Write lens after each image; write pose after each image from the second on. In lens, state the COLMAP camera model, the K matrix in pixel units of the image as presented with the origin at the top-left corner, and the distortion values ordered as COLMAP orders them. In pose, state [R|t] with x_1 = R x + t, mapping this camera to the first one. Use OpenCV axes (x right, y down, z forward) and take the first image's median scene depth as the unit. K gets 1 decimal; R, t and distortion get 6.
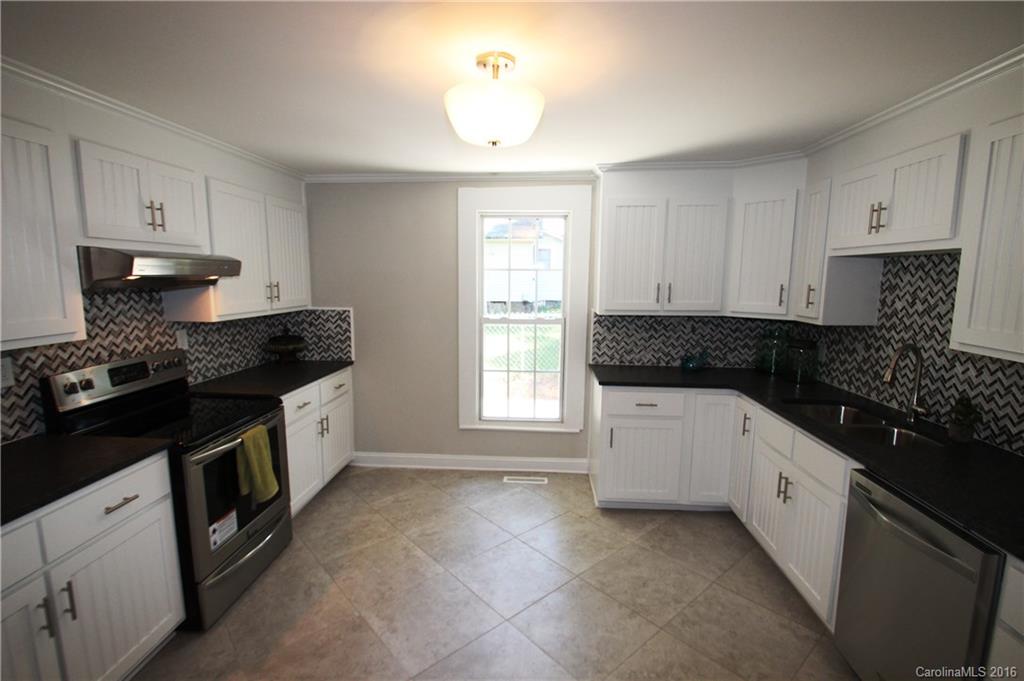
lens RADIAL K [[470.7, 0, 507.9], [0, 470.7, 341.4], [0, 0, 1]] dist [-0.004794, -0.005733]
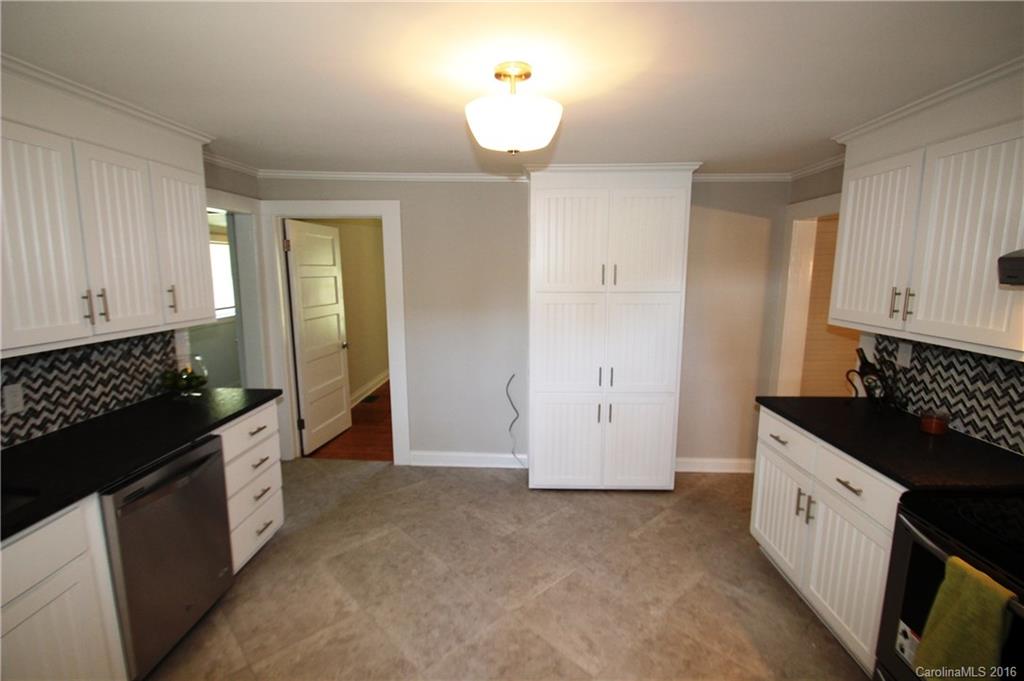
lens RADIAL K [[470.7, 0, 511.6], [0, 470.7, 339.1], [0, 0, 1]] dist [-0.004794, -0.005733]
pose [[-0.999141, -0.000845, -0.041433, 0.007661], [-0.012420, 0.959937, 0.279942, -0.155469], [0.039536, 0.280216, -0.959122, 1.049853]]
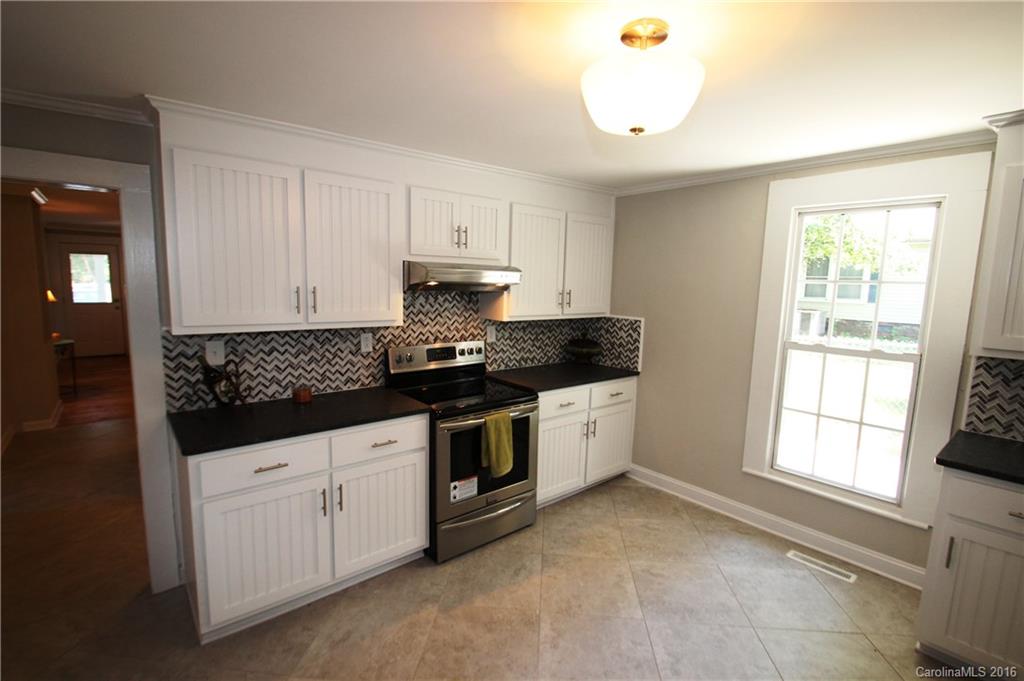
lens RADIAL K [[470.7, 0, 514.4], [0, 470.7, 339.8], [0, 0, 1]] dist [-0.004794, -0.005733]
pose [[0.697778, 0.097874, -0.709596, 0.225985], [-0.116969, 0.992893, 0.021928, -0.020257], [0.706699, 0.067700, 0.704268, 0.142330]]
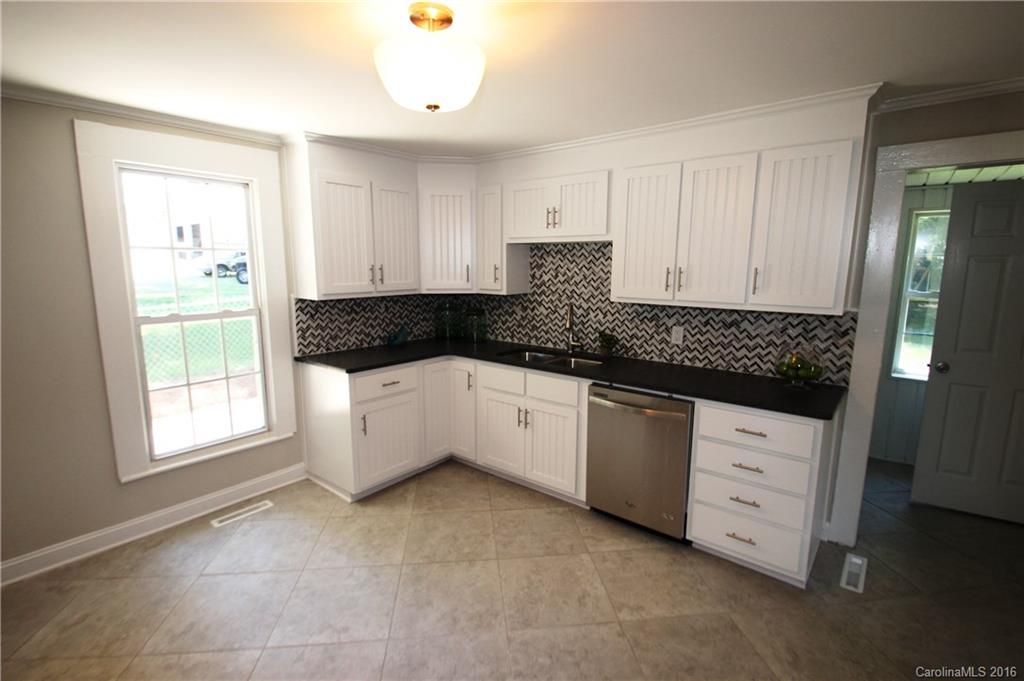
lens RADIAL K [[470.7, 0, 505.9], [0, 470.7, 338.9], [0, 0, 1]] dist [-0.004794, -0.005733]
pose [[0.579315, -0.131717, 0.804391, -0.366265], [0.110235, 0.990451, 0.082793, -0.018714], [-0.807615, 0.040709, 0.588303, 0.187334]]
